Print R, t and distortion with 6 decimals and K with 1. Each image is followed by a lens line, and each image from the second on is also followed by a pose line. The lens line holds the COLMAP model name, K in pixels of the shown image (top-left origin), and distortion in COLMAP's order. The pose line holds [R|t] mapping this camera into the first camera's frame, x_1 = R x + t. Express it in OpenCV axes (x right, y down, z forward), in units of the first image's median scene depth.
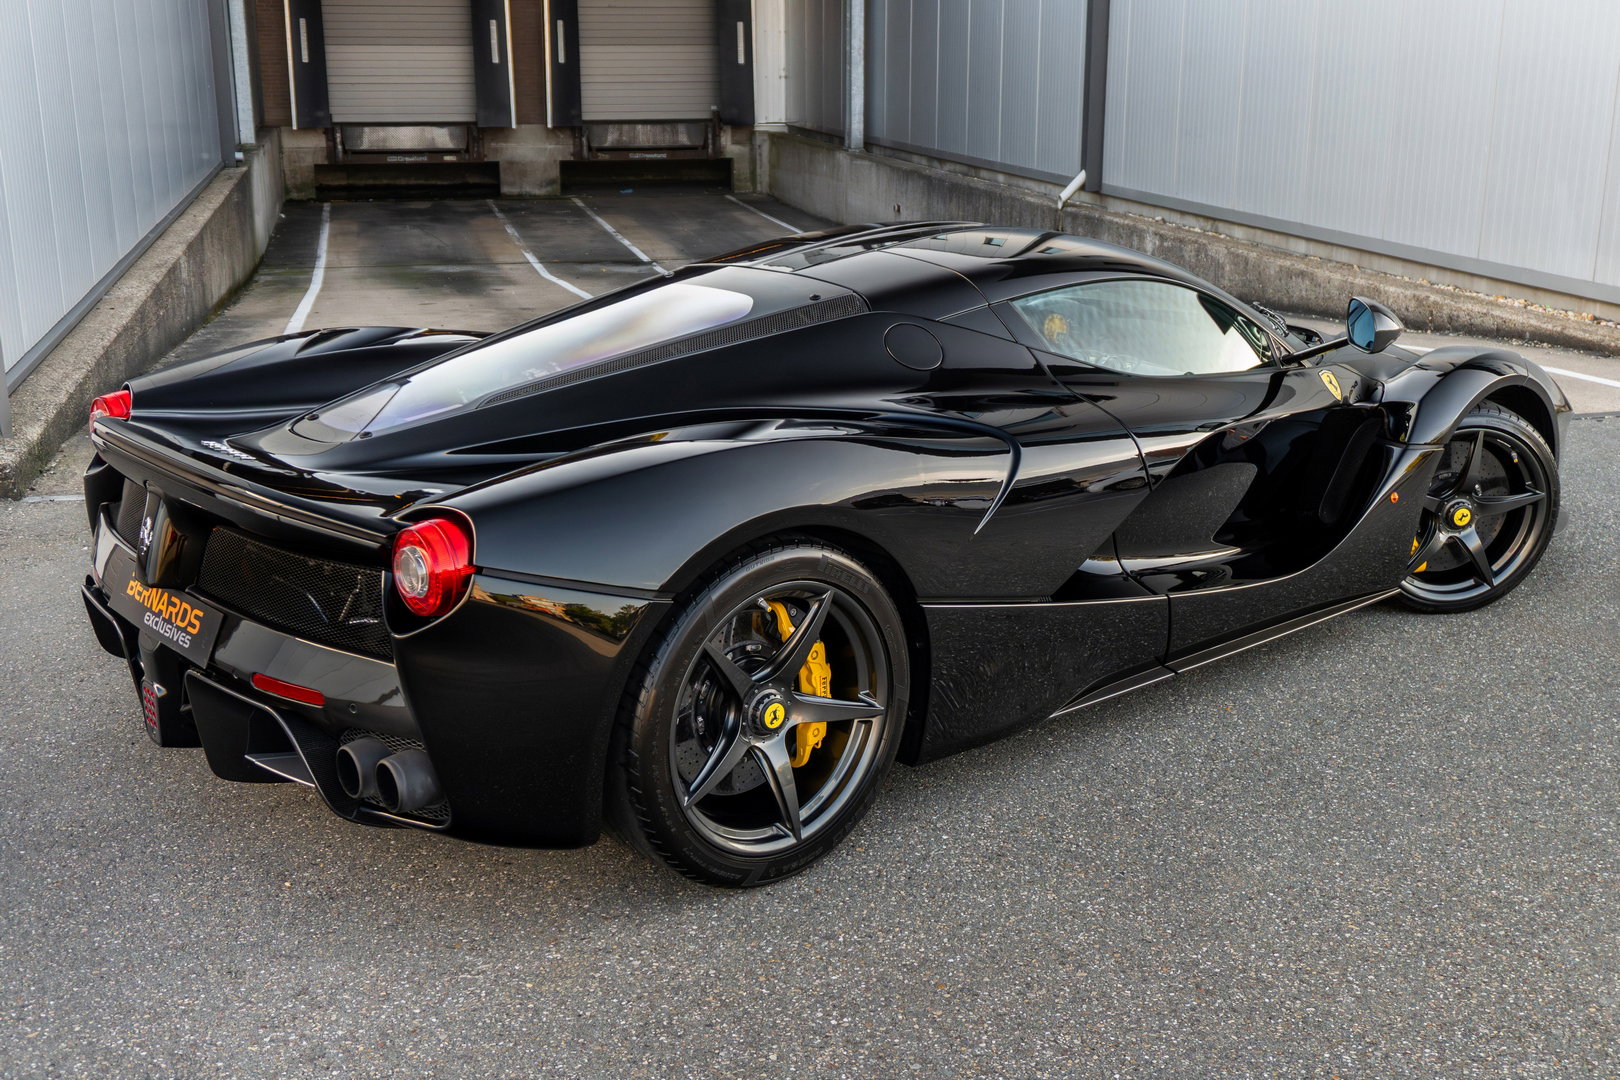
lens RADIAL K [[1744.8, 0, 834.6], [0, 1744.8, 578.0], [0, 0, 1]] dist [0.003379, 0.000000]
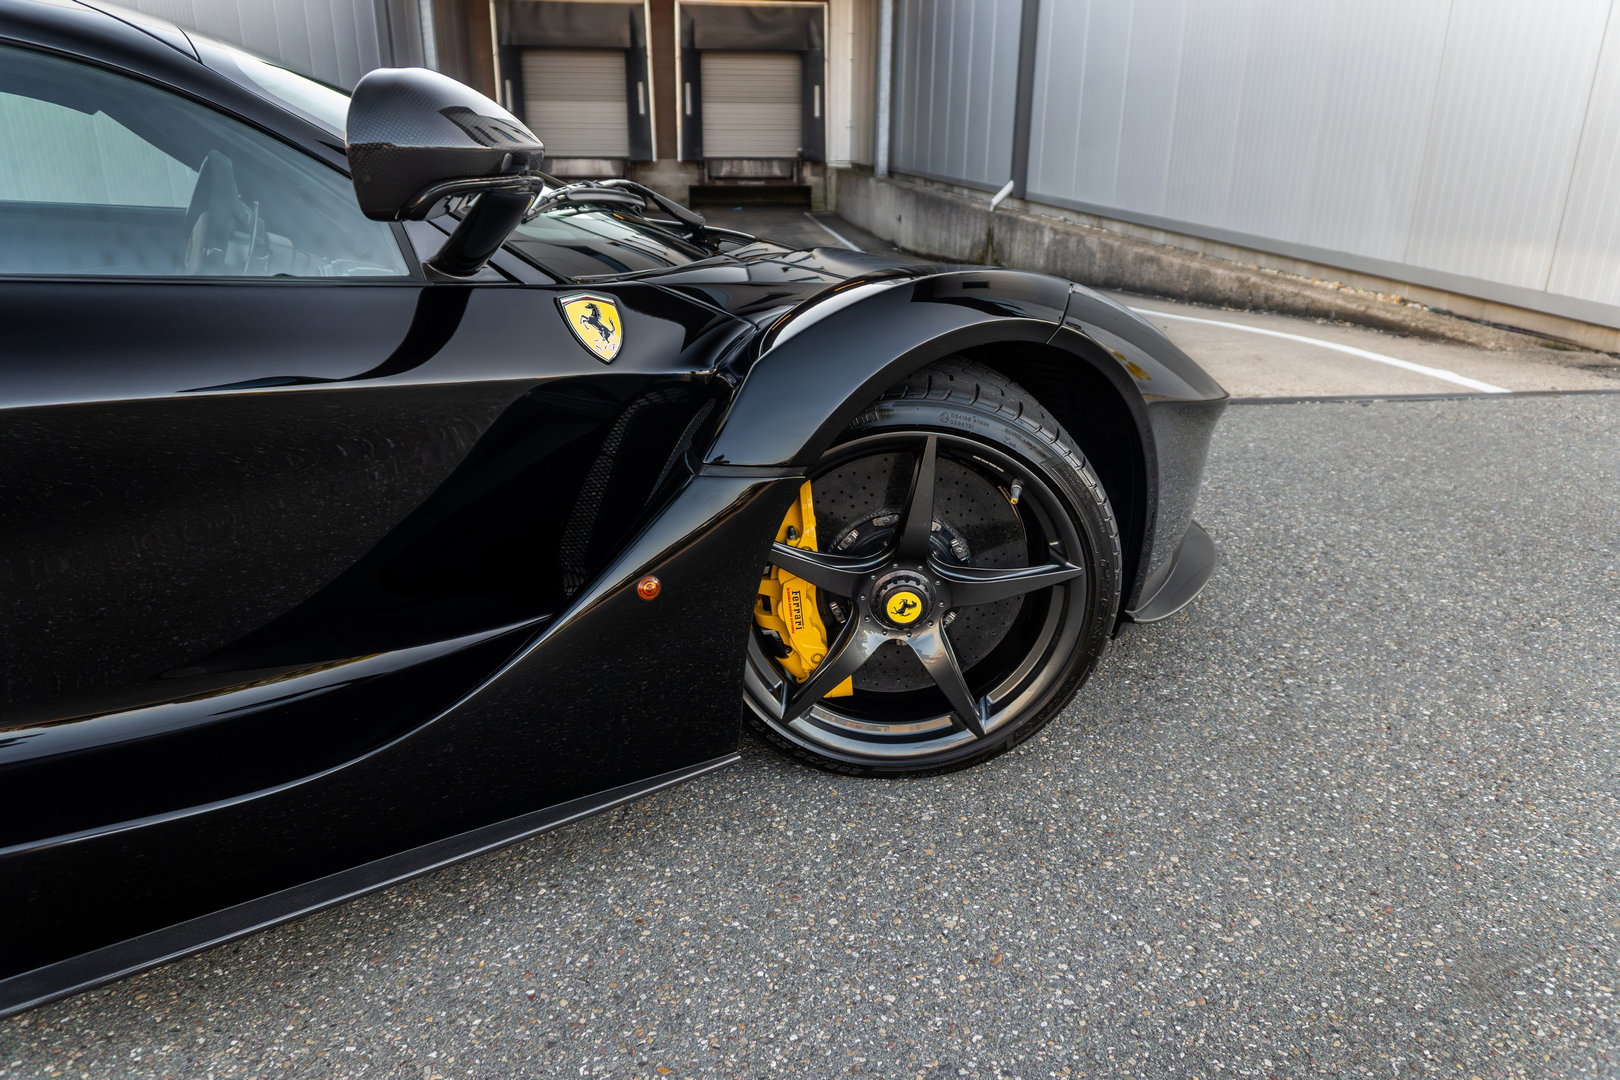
lens RADIAL K [[1084.1, 0, 821.7], [0, 1084.1, 547.2], [0, 0, 1]] dist [-0.019960, -0.001996]
pose [[0.992530, 0.051876, -0.110424, 0.105990], [-0.044185, 0.996497, 0.070999, -0.020885], [0.113721, -0.065589, 0.991345, 0.198552]]
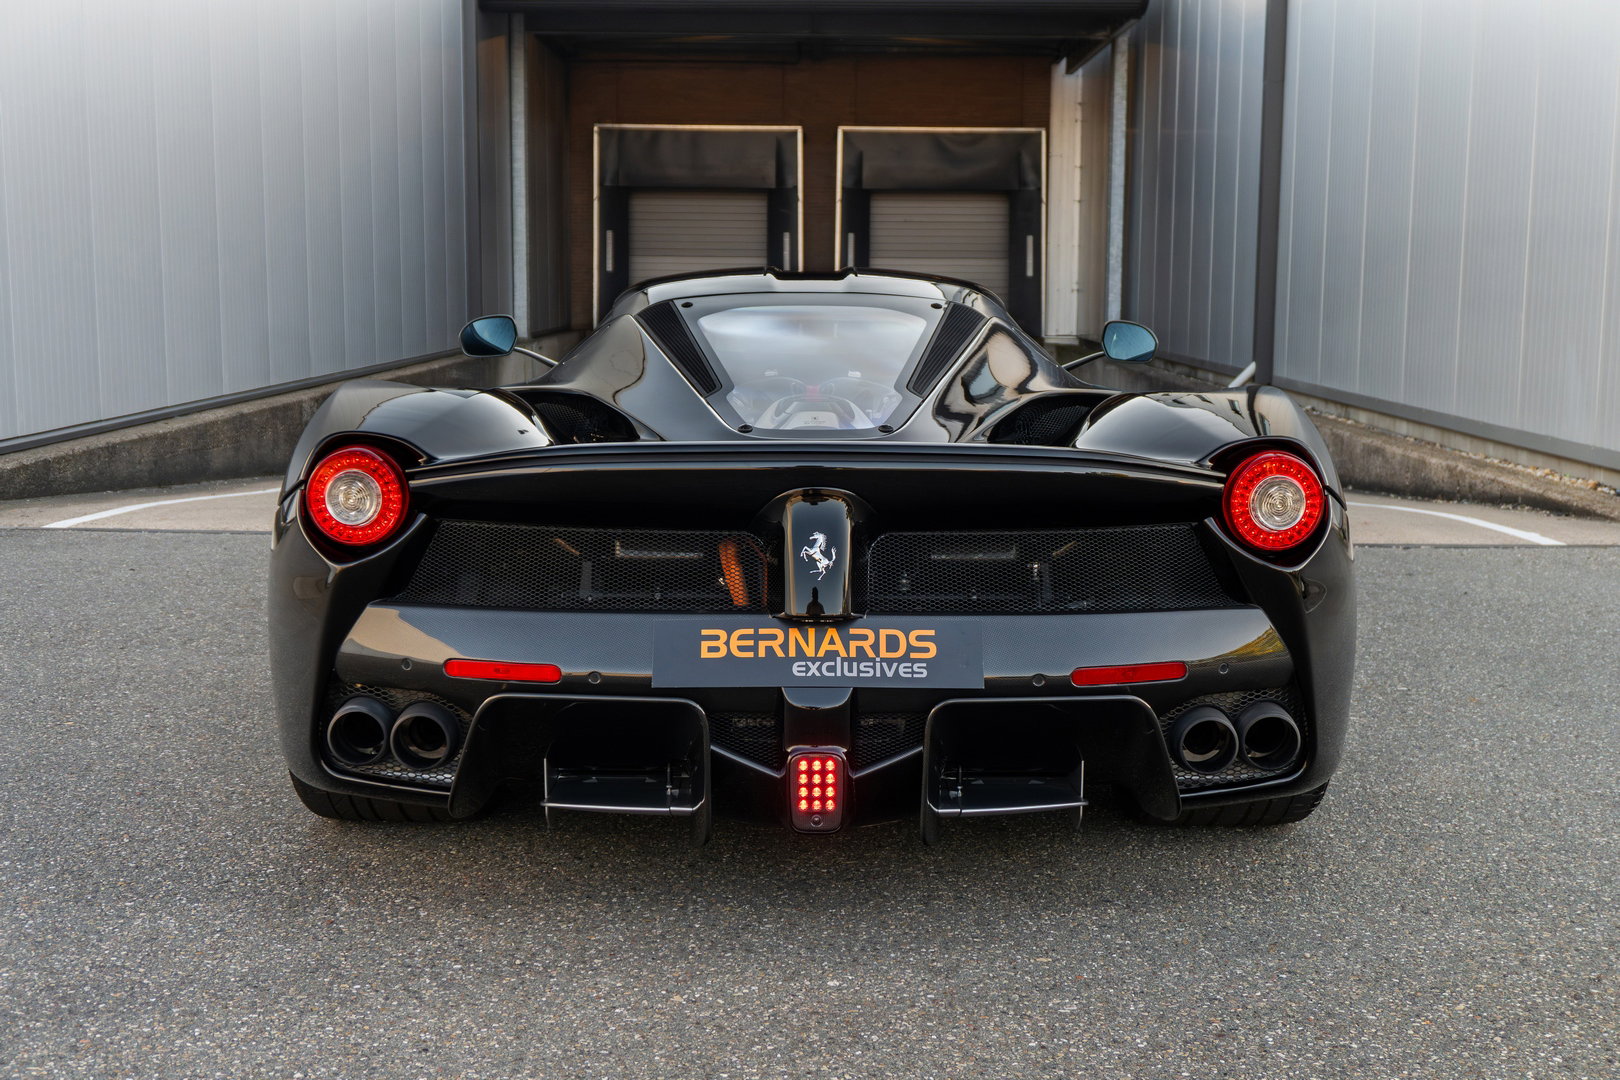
lens RADIAL K [[1853.6, 0, 817.0], [0, 1853.6, 525.7], [0, 0, 1]] dist [-0.002296, 0.000000]
pose [[0.966504, 0.040035, -0.253511, 0.171644], [-0.082294, 0.983946, -0.158357, 0.038197], [0.243102, 0.173915, 0.954282, -0.023725]]
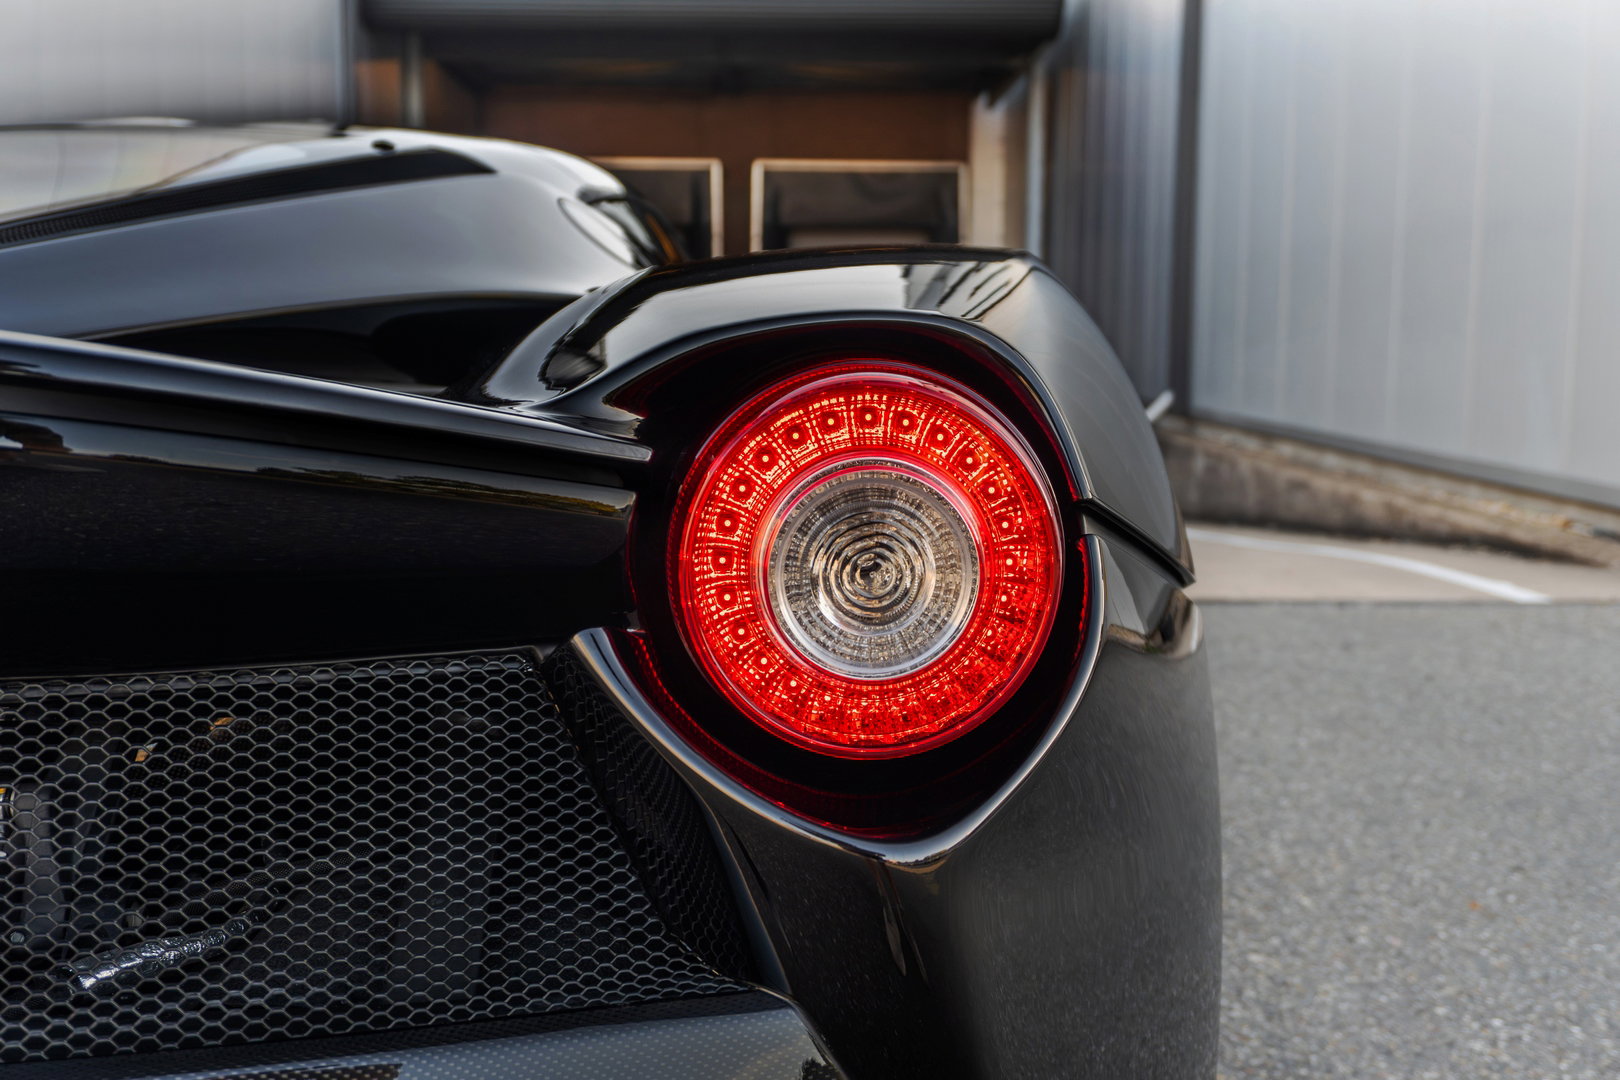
lens RADIAL K [[1744.8, 0, 807.6], [0, 1744.8, 547.3], [0, 0, 1]] dist [0.003379, 0.000000]
pose [[0.970642, 0.035507, -0.237893, 0.177245], [-0.077588, 0.982394, -0.169945, 0.011139], [0.227671, 0.183414, 0.956308, 0.115926]]
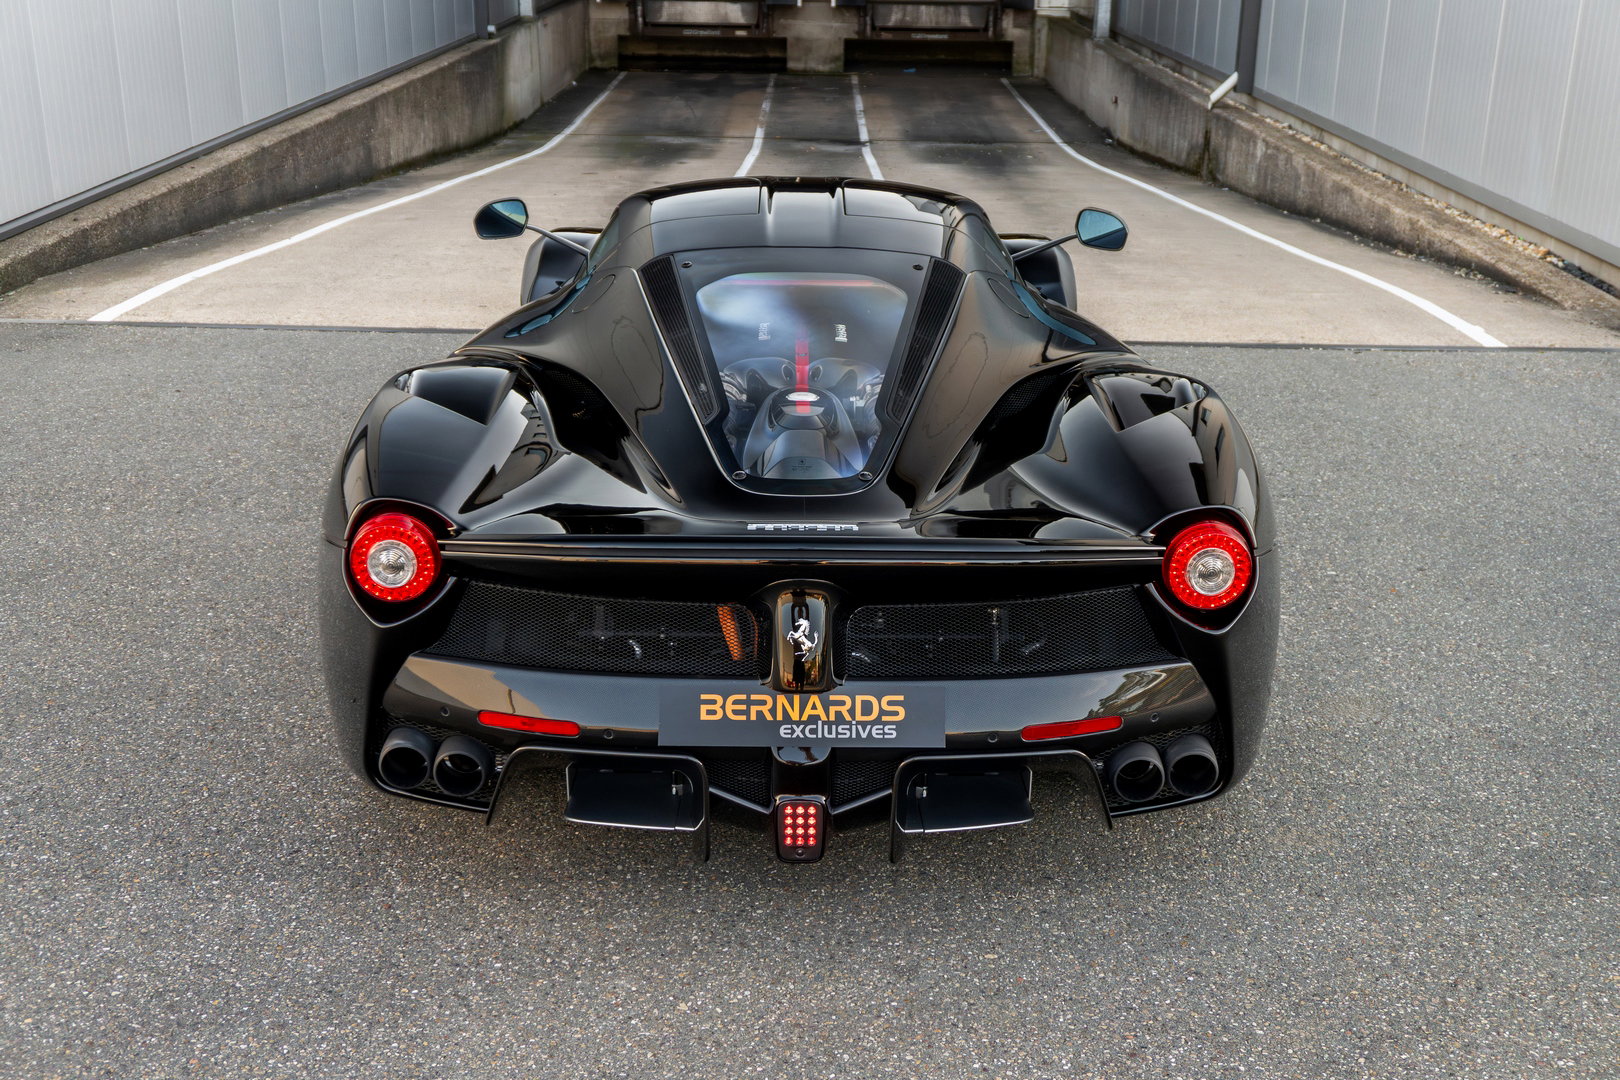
lens RADIAL K [[1744.8, 0, 811.9], [0, 1744.8, 527.1], [0, 0, 1]] dist [0.003379, 0.000000]
pose [[0.965744, 0.099539, -0.239647, 0.172348], [-0.089141, 0.994561, 0.053872, -0.006409], [0.243706, -0.030664, 0.969364, -0.037313]]
